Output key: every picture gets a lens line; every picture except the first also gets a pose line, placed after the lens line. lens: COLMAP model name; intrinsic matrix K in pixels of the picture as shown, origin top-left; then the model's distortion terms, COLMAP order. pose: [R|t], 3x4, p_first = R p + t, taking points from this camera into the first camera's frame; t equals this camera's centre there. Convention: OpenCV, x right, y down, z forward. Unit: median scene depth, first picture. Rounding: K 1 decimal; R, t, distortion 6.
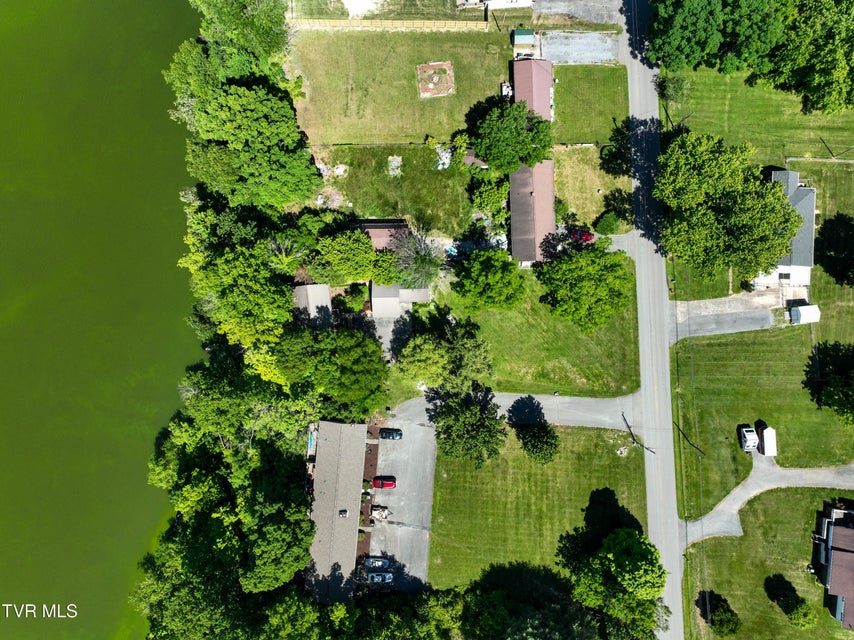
lens RADIAL K [[599.7, 0, 419.5], [0, 599.7, 315.7], [0, 0, 1]] dist [-0.001208, 0.018955]
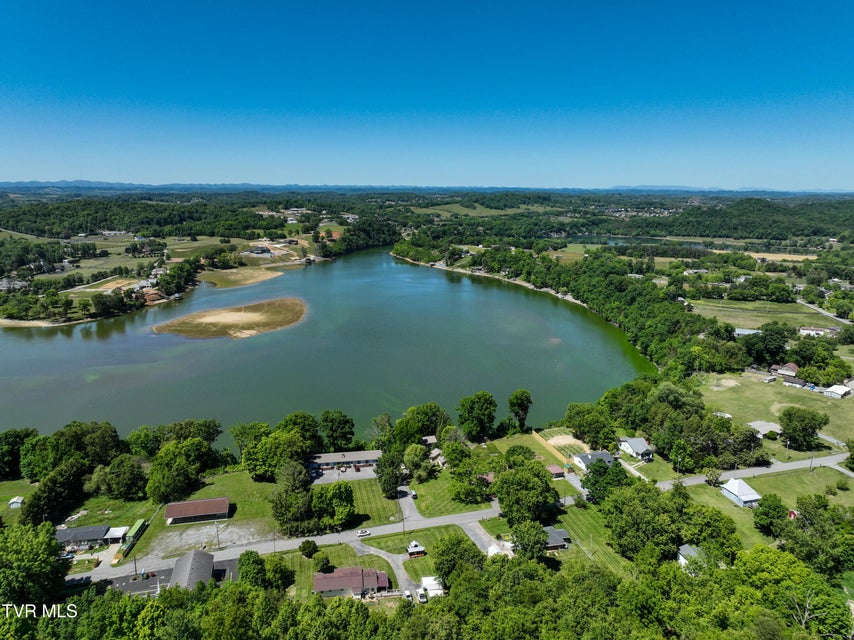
lens RADIAL K [[599.7, 0, 428.9], [0, 599.7, 323.2], [0, 0, 1]] dist [-0.001208, 0.018955]
pose [[0.253318, 0.194158, -0.947699, 2.003164], [-0.967372, 0.055628, -0.247180, 0.540376], [0.004727, 0.979392, 0.201914, 0.033549]]
